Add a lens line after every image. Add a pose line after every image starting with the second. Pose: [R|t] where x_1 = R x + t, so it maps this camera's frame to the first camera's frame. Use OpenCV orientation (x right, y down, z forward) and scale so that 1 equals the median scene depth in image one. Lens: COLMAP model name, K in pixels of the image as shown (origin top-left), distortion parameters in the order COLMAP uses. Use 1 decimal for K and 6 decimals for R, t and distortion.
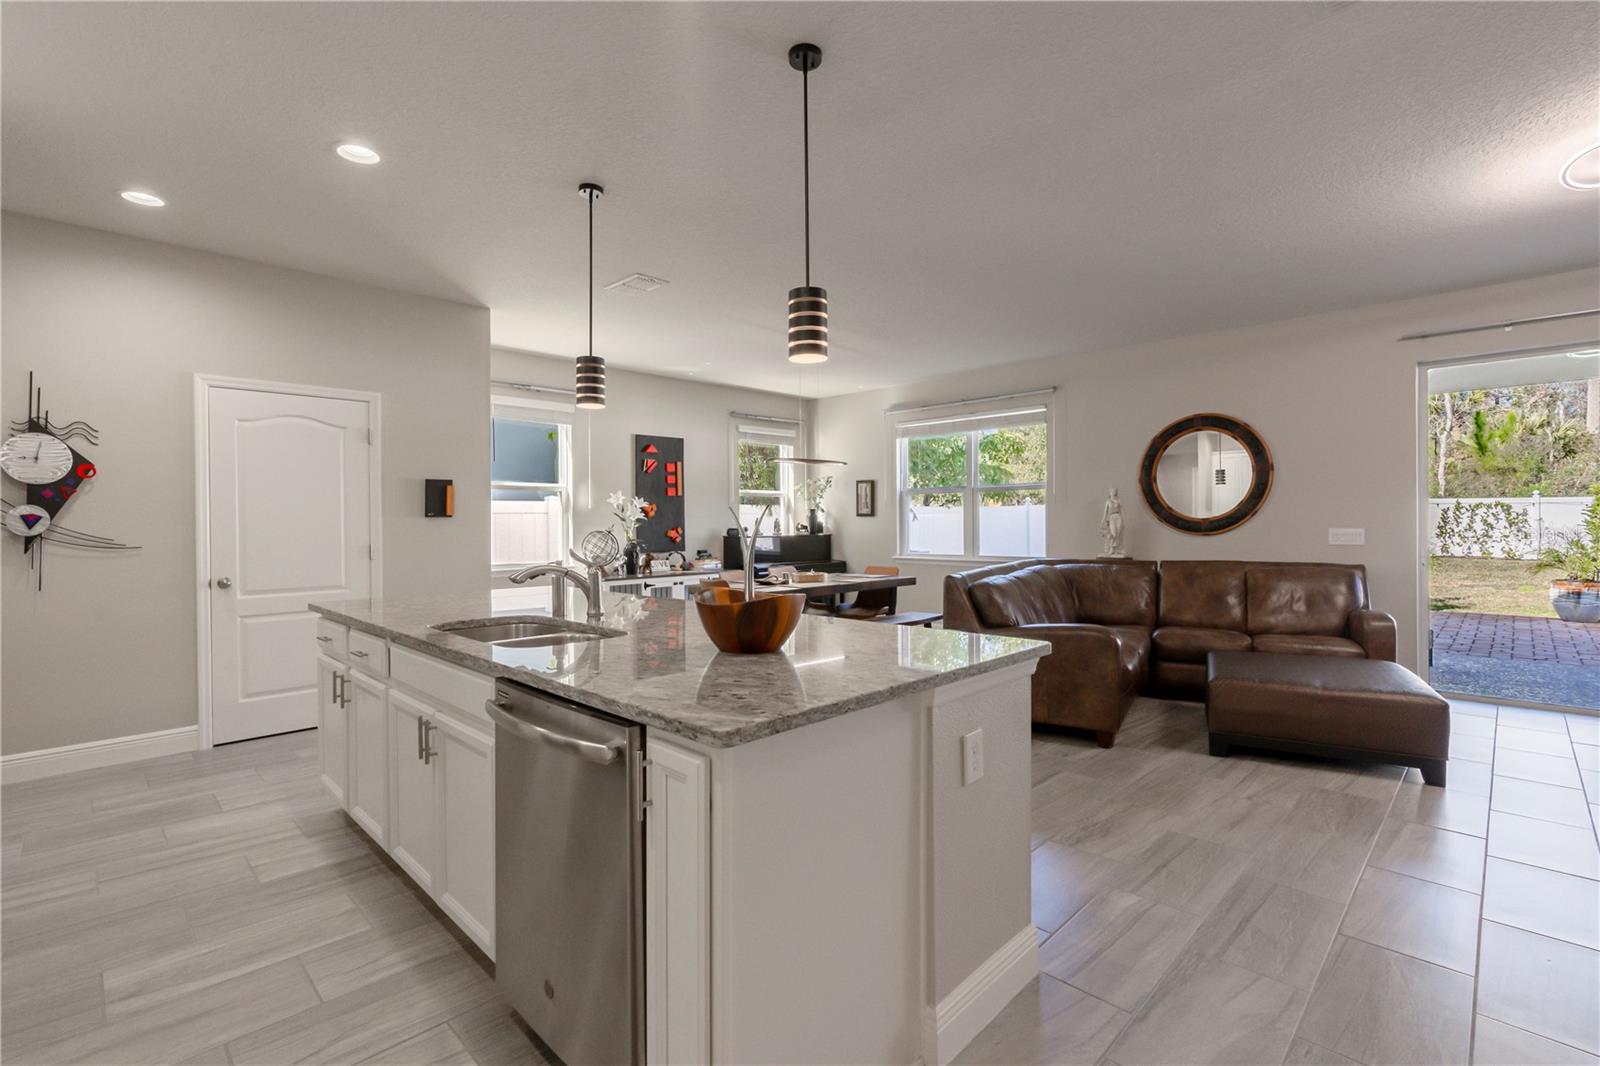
lens RADIAL K [[722.1, 0, 789.4], [0, 722.1, 524.7], [0, 0, 1]] dist [-0.003138, -0.000051]
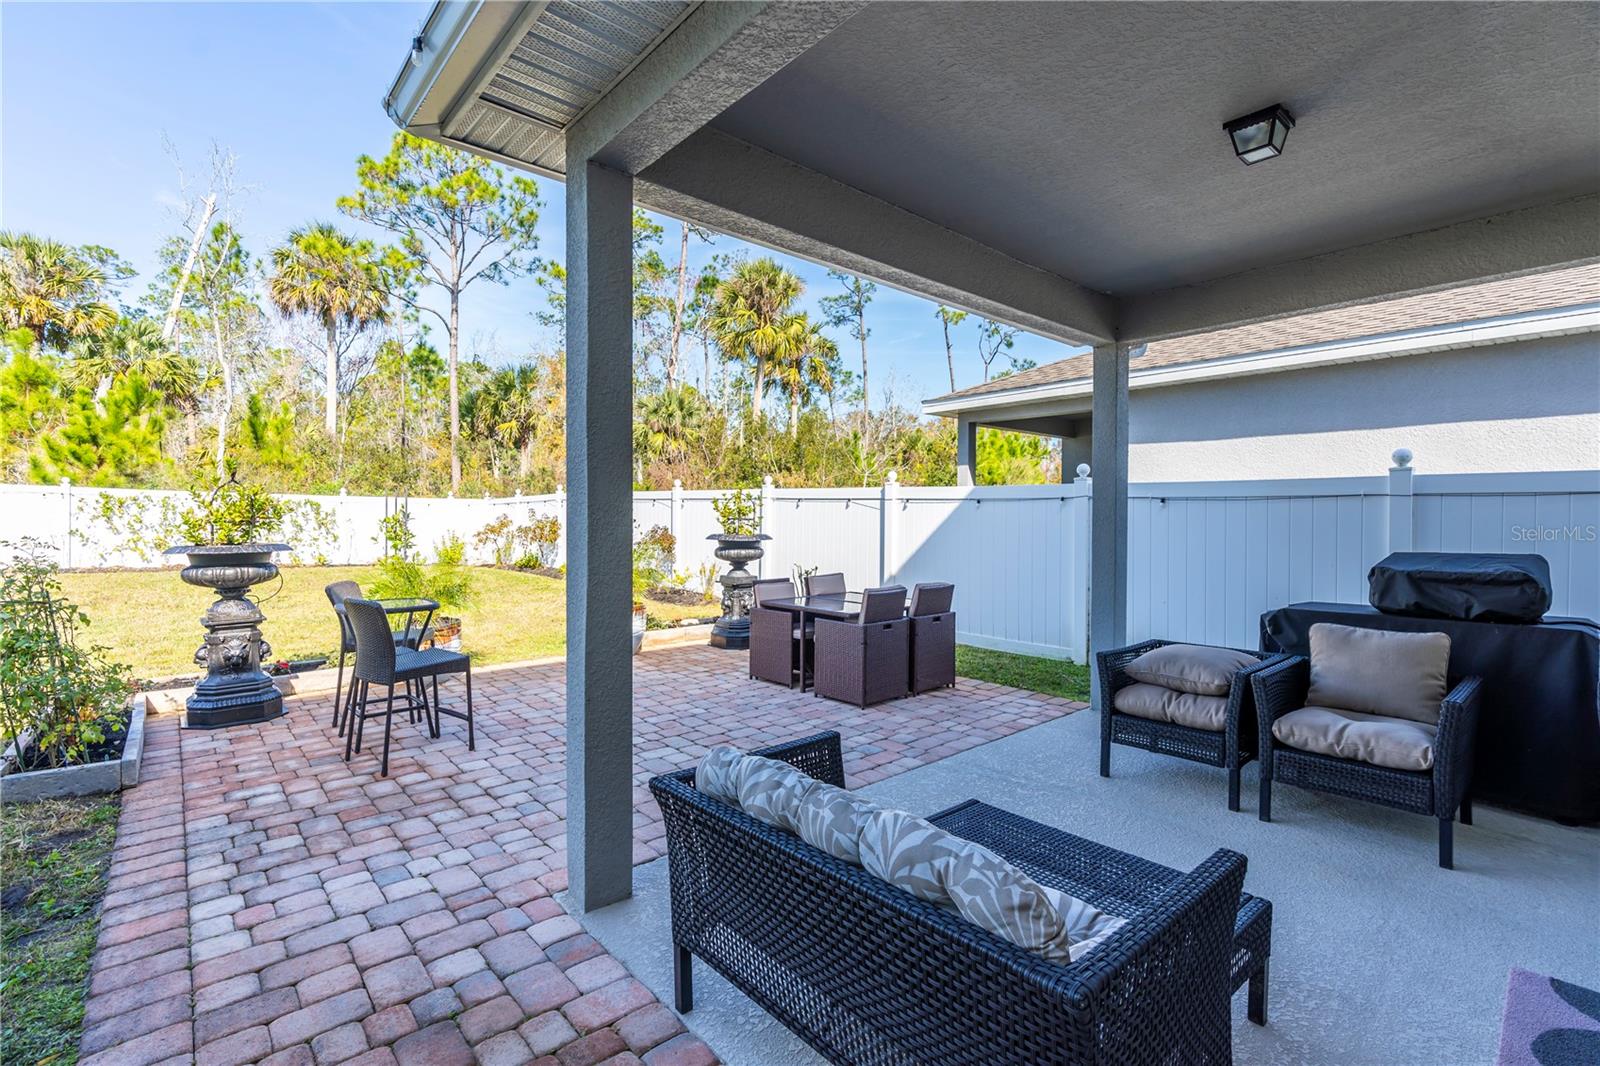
lens RADIAL K [[728.3, 0, 789.3], [0, 728.3, 517.5], [0, 0, 1]] dist [-0.001509, 0.000244]
pose [[0.071557, 0.007389, 0.997409, 0.438996], [0.000462, 0.999972, -0.007442, -0.009643], [-0.997436, 0.000994, 0.071552, 0.990998]]
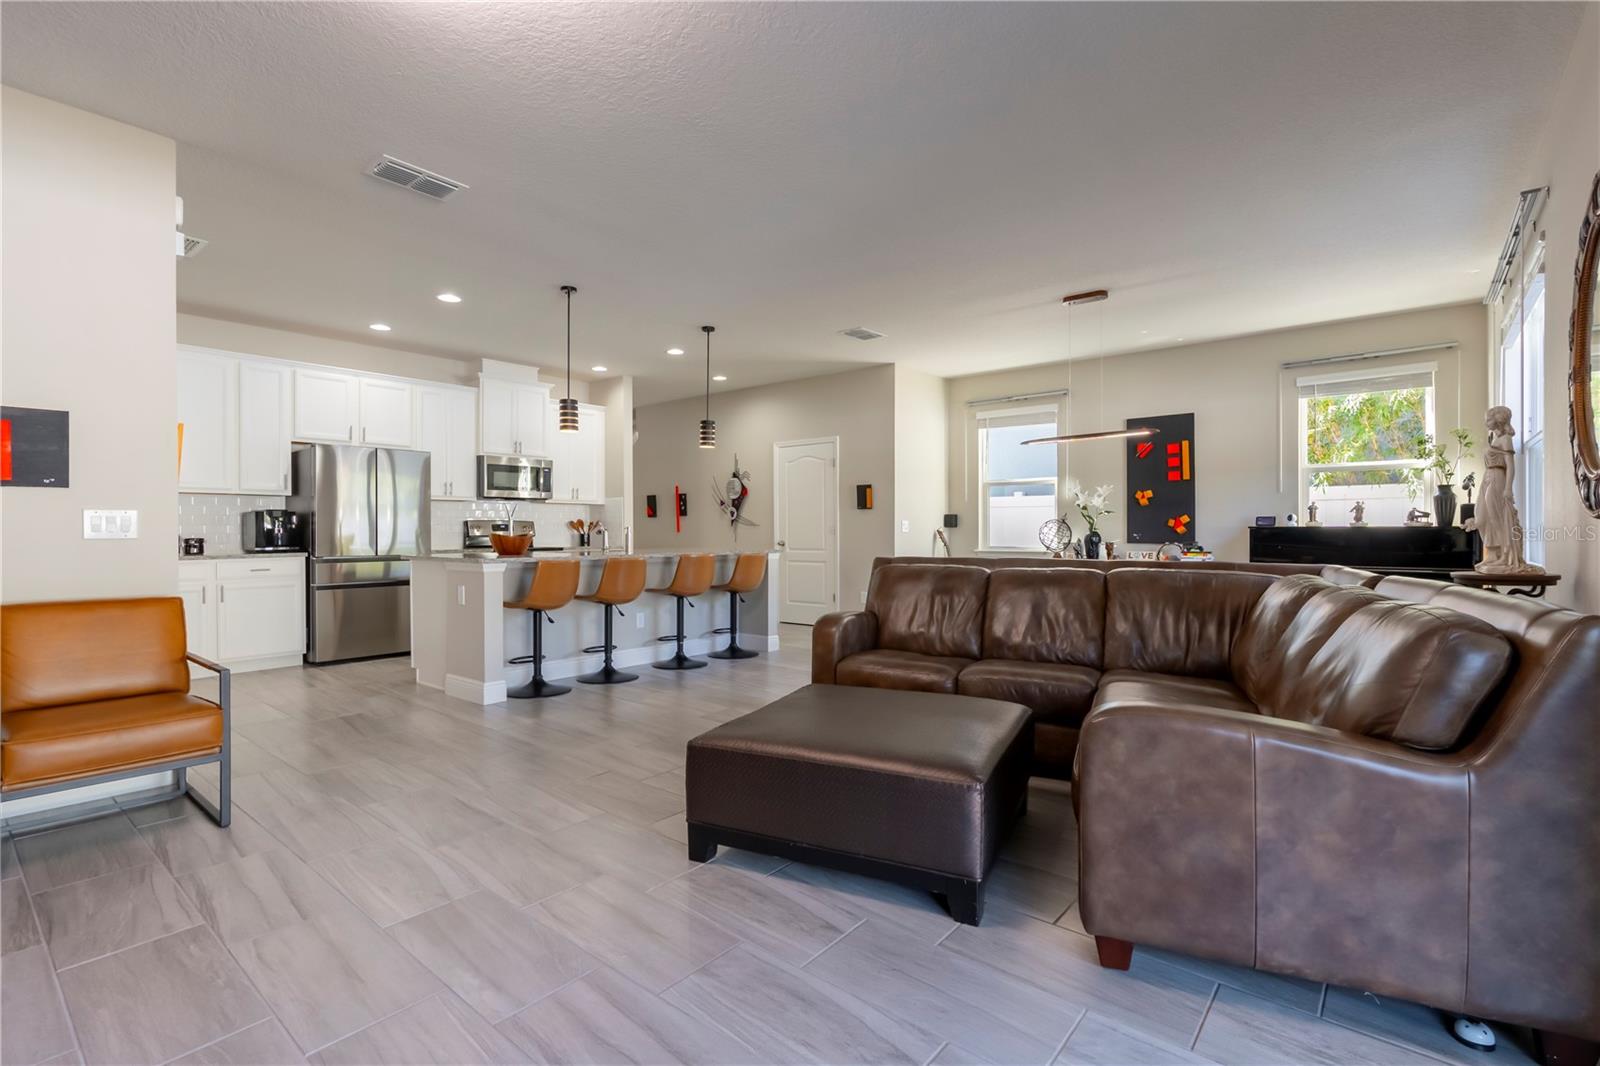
lens RADIAL K [[743.0, 0, 792.8], [0, 743.0, 530.0], [0, 0, 1]] dist [-0.003339, -0.000104]
pose [[0.089991, 0.007790, -0.995912, 0.754698], [-0.000762, 0.999970, 0.007752, 0.015397], [0.995942, 0.000062, 0.089994, 0.483588]]
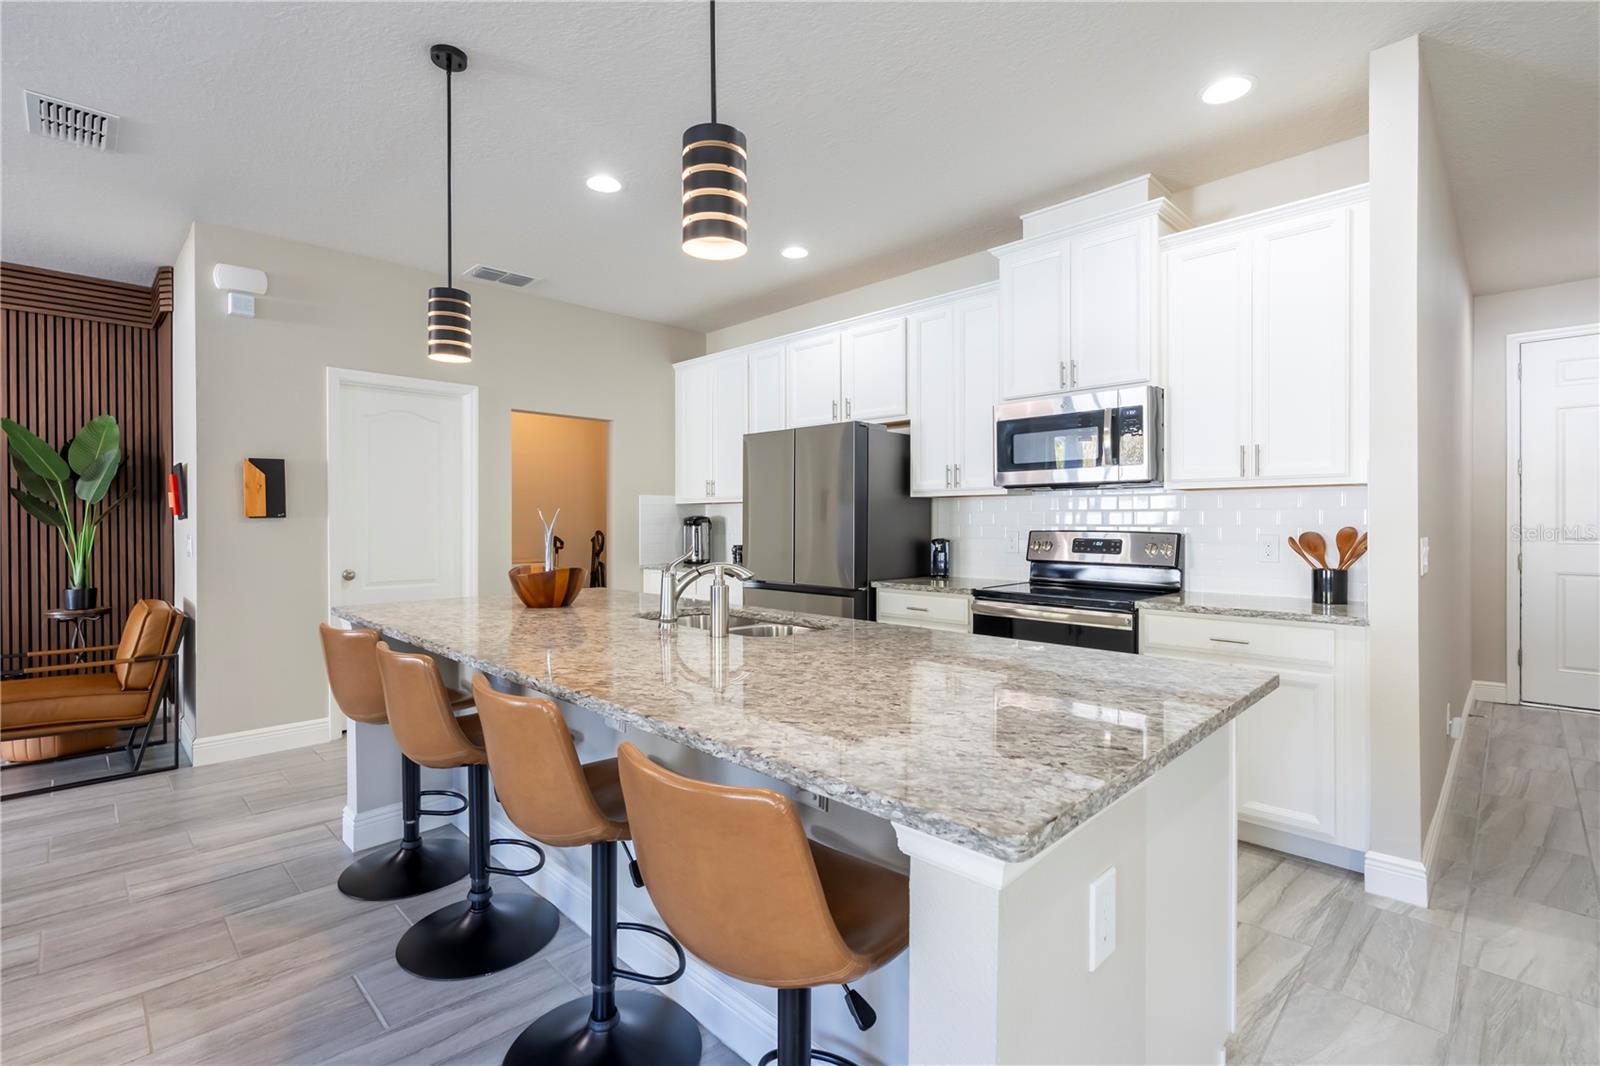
lens RADIAL K [[722.1, 0, 789.4], [0, 722.1, 524.7], [0, 0, 1]] dist [-0.003138, -0.000051]
pose [[-0.999959, 0.008933, 0.001579, -0.147416], [0.008945, 0.999932, 0.007544, 0.000242], [-0.001512, 0.007558, -0.999970, 0.662617]]
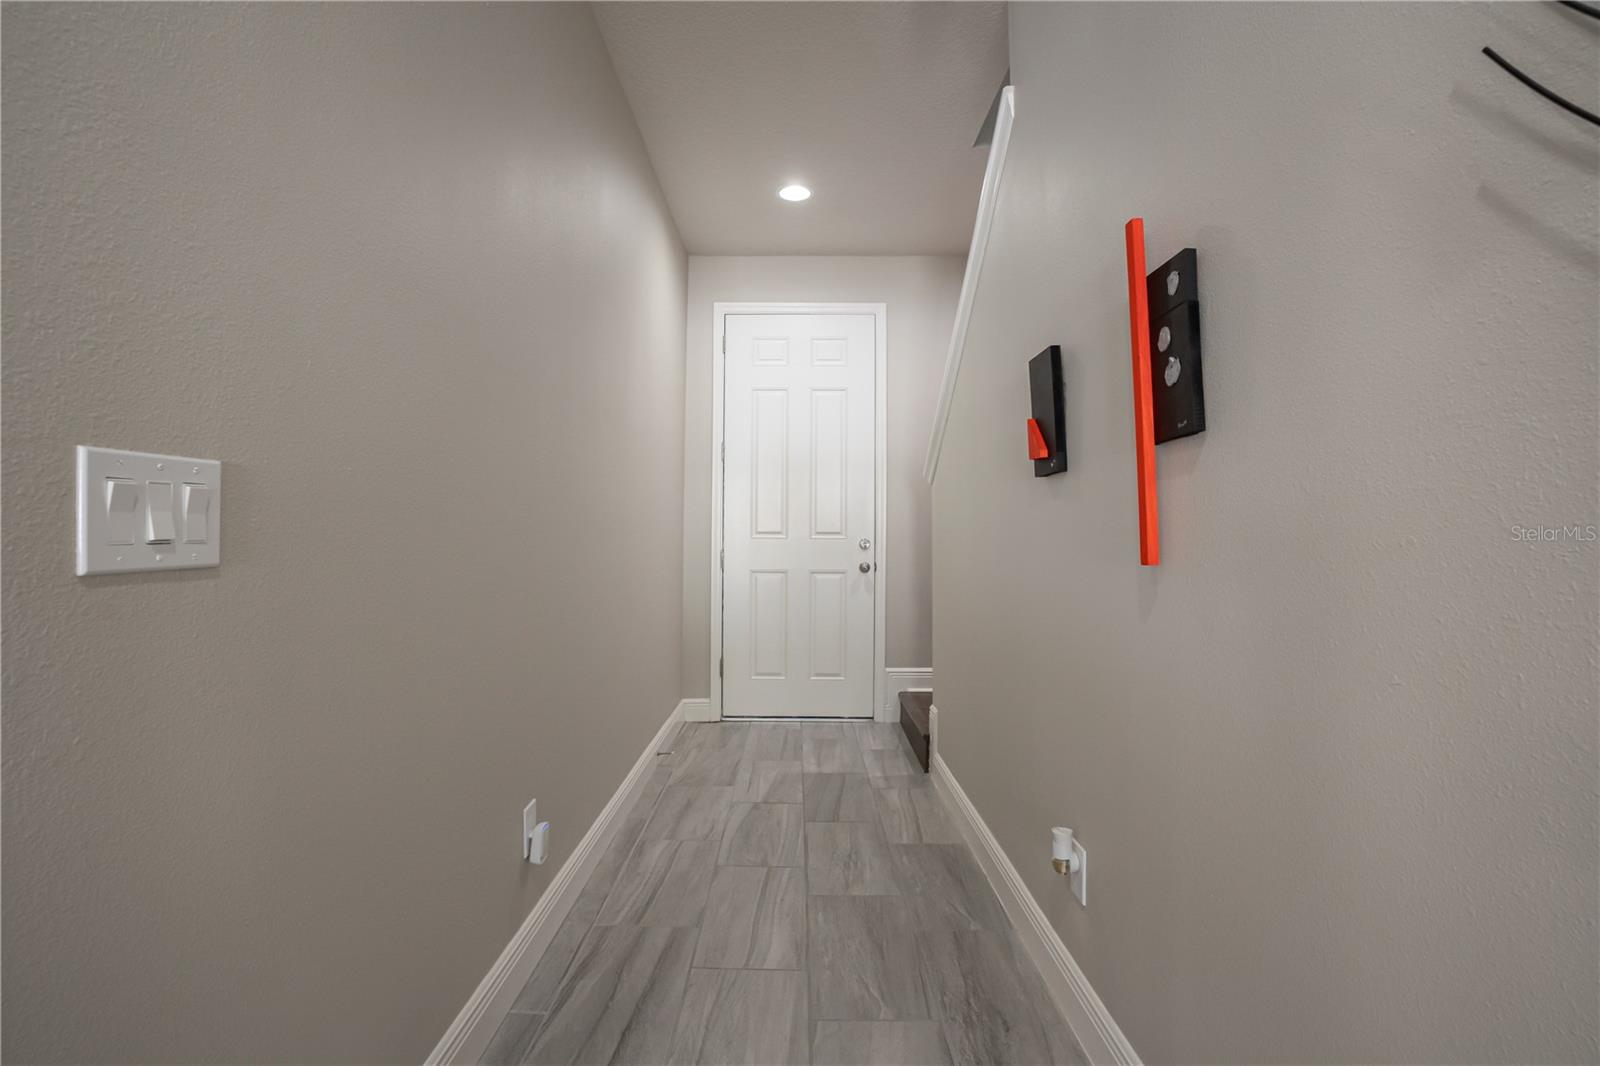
lens RADIAL K [[734.7, 0, 795.8], [0, 734.7, 530.7], [0, 0, 1]] dist [-0.076063, 0.000068]
pose [[-0.705930, -0.002689, -0.708276, -0.442588], [-0.005265, 0.999985, 0.001452, 0.021787], [0.708262, 0.004754, -0.705934, 0.459726]]
